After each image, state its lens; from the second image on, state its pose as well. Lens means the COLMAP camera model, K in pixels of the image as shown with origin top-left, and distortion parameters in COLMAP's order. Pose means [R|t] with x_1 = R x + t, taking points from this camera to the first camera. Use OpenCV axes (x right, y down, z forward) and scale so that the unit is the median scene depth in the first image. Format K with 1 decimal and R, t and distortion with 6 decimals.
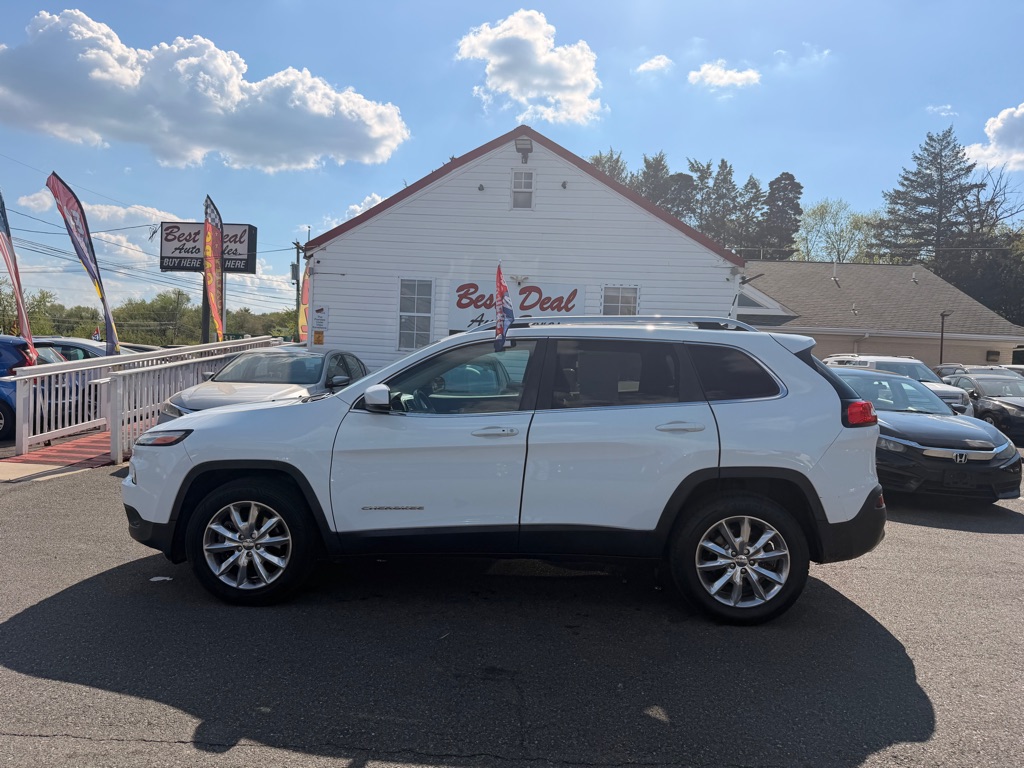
lens RADIAL K [[720.5, 0, 510.5], [0, 720.5, 392.0], [0, 0, 1]] dist [0.077899, -0.113950]
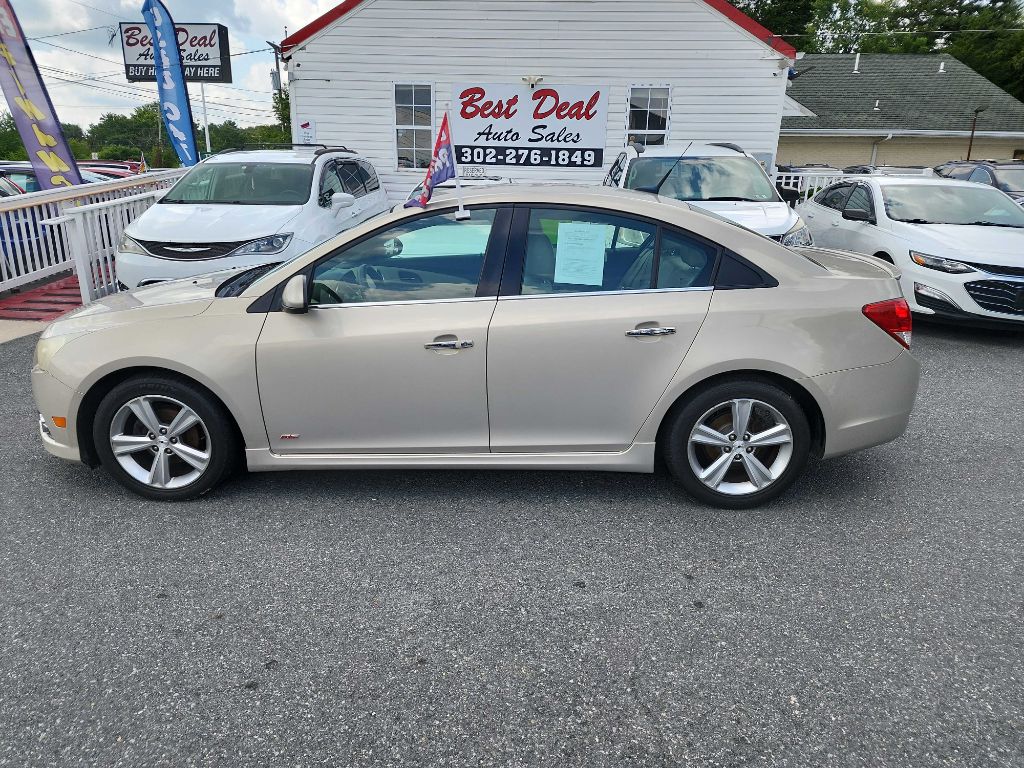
lens RADIAL K [[687.0, 0, 507.1], [0, 687.0, 378.9], [0, 0, 1]] dist [0.058064, -0.047850]
pose [[0.999675, -0.025472, 0.000759, -0.025881], [0.024512, 0.969309, 0.244620, -0.013397], [-0.006966, -0.244522, 0.969619, 0.101606]]
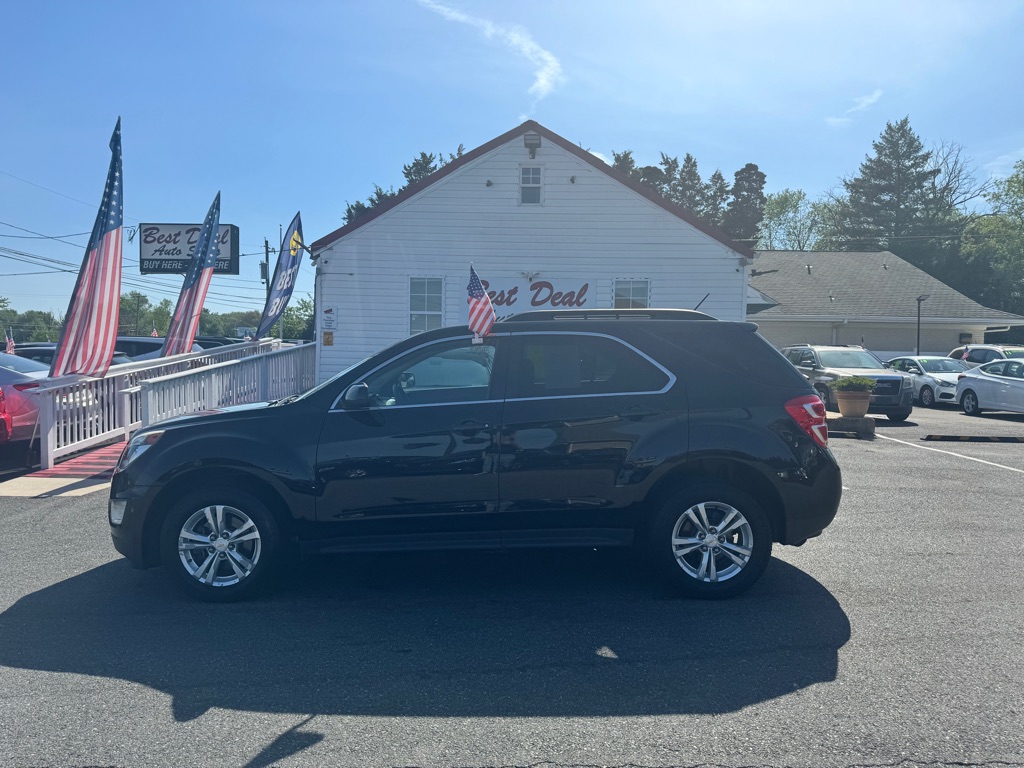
lens RADIAL K [[716.2, 0, 507.0], [0, 716.2, 389.8], [0, 0, 1]] dist [0.087065, -0.128420]
pose [[0.998604, -0.029165, 0.044038, -0.063738], [0.028898, 0.999560, 0.006708, -0.004513], [-0.044214, -0.005426, 0.999007, 0.006397]]
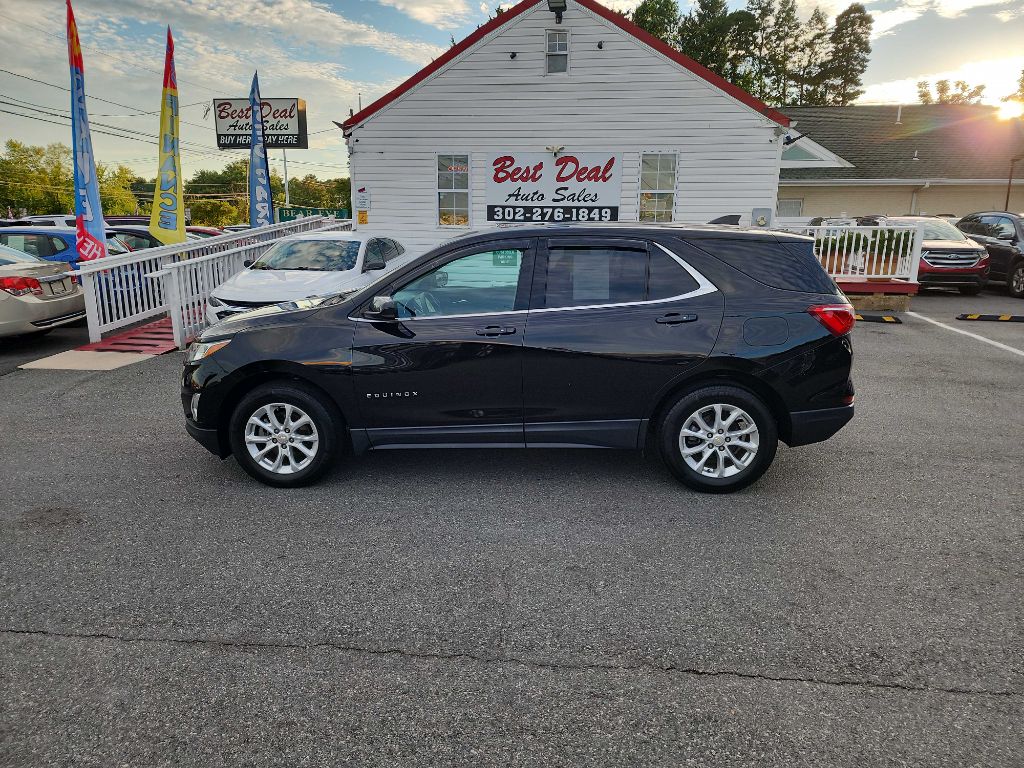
lens RADIAL K [[684.7, 0, 512.3], [0, 684.7, 376.6], [0, 0, 1]] dist [0.060845, -0.052850]
pose [[0.996379, -0.016331, -0.083435, 0.025215], [0.031094, 0.983386, 0.178845, -0.019673], [0.079128, -0.180792, 0.980333, 0.010545]]
